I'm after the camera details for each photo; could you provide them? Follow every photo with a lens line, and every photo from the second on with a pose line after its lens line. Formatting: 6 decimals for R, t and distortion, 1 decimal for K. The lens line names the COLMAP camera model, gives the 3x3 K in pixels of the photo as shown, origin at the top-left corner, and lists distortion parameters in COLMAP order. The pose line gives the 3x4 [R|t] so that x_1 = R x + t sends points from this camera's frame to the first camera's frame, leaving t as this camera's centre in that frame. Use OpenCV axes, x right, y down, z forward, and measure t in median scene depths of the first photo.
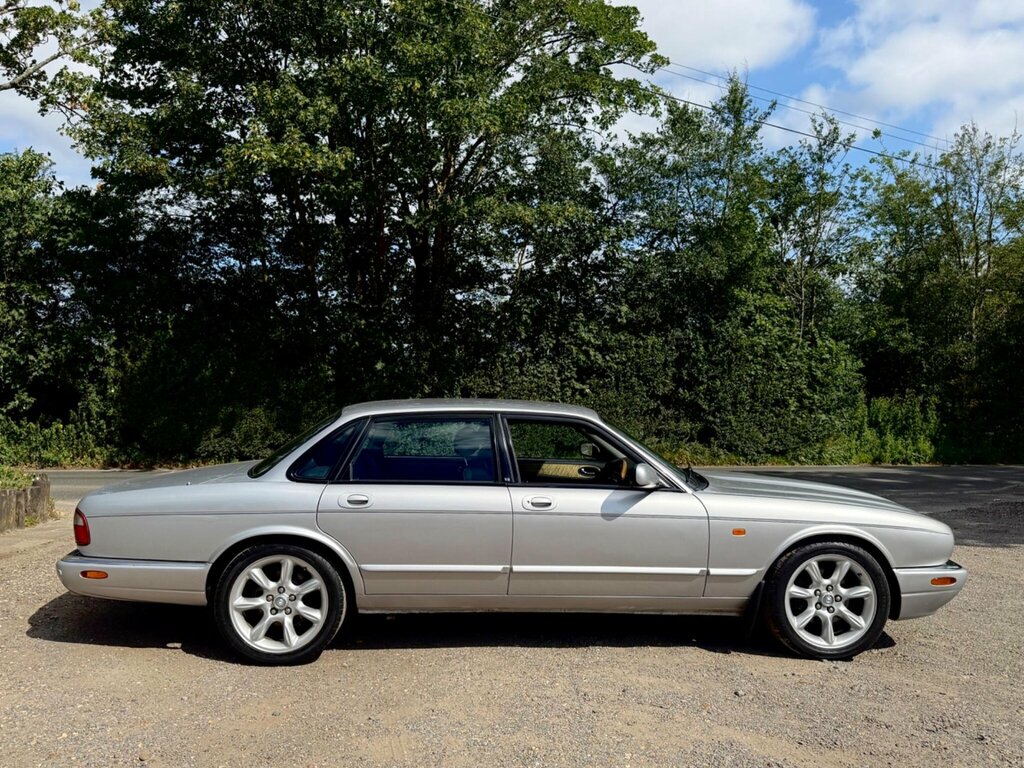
lens RADIAL K [[814.7, 0, 513.9], [0, 814.7, 393.1], [0, 0, 1]] dist [0.087034, -0.127015]
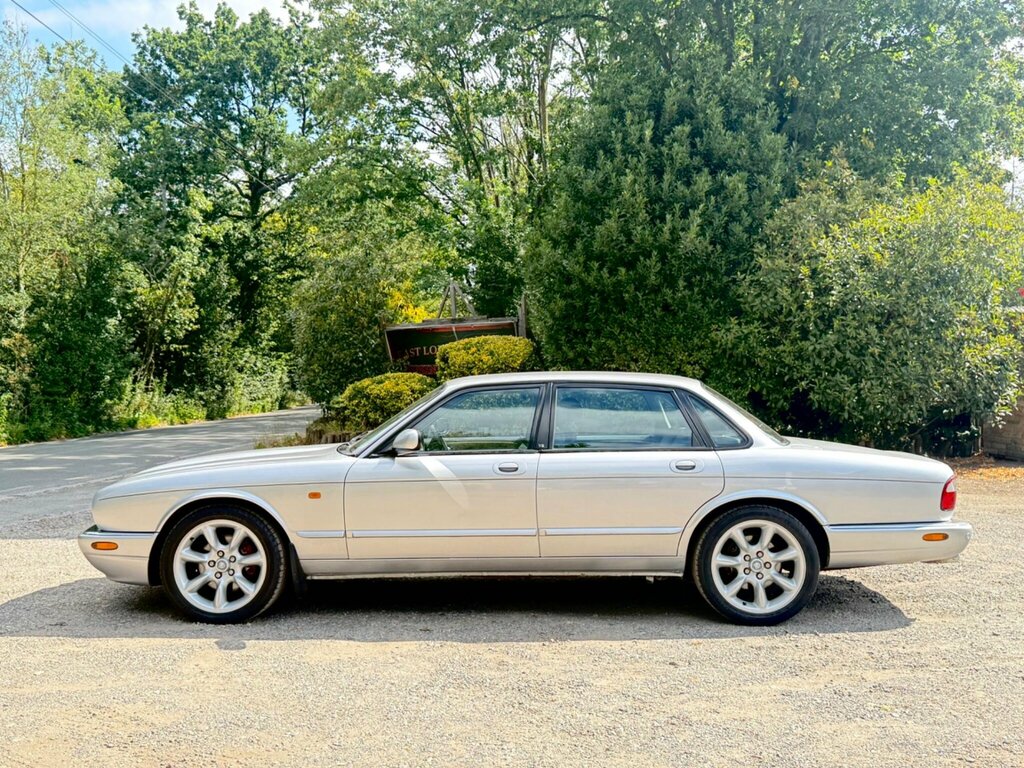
lens RADIAL K [[1031.7, 0, 504.7], [0, 1031.7, 392.0], [0, 0, 1]] dist [0.066545, 0.000000]
pose [[0.461389, -0.033438, 0.886568, -0.178910], [0.000993, 0.999308, 0.037174, -0.003320], [-0.887198, -0.016271, 0.461103, 0.113215]]
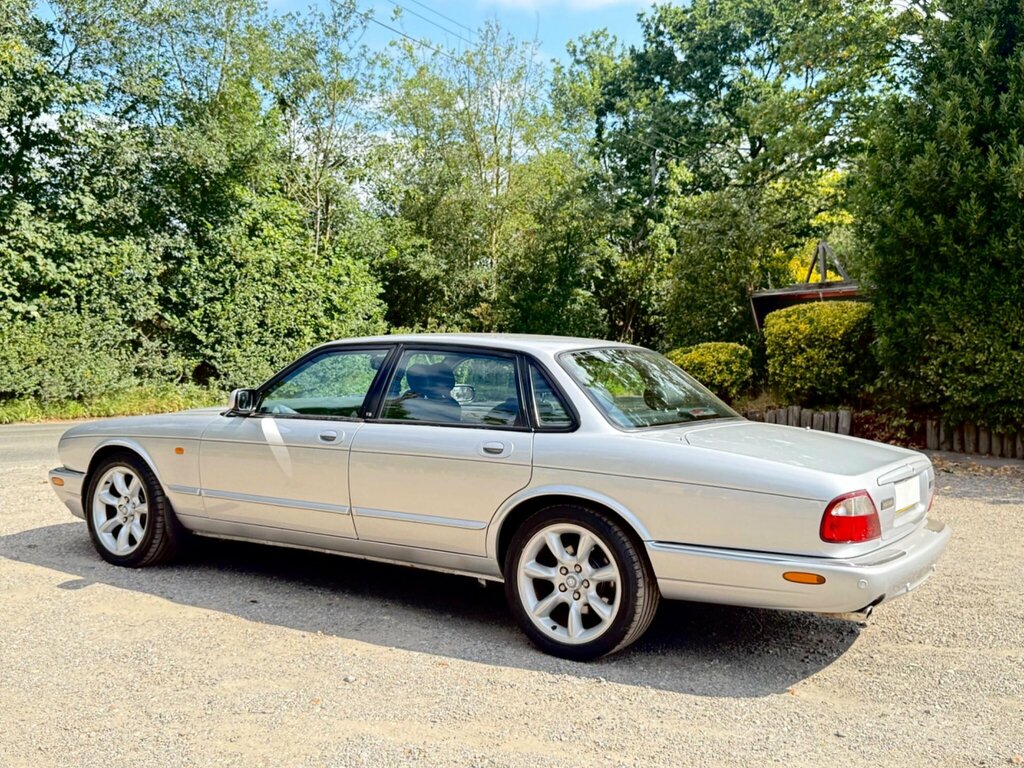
lens RADIAL K [[1031.7, 0, 511.2], [0, 1031.7, 395.0], [0, 0, 1]] dist [0.066545, 0.000000]
pose [[0.856302, -0.024565, 0.515891, -0.023987], [-0.012743, 0.997559, 0.068651, -0.000103], [-0.516318, -0.065360, 0.853899, 0.005435]]
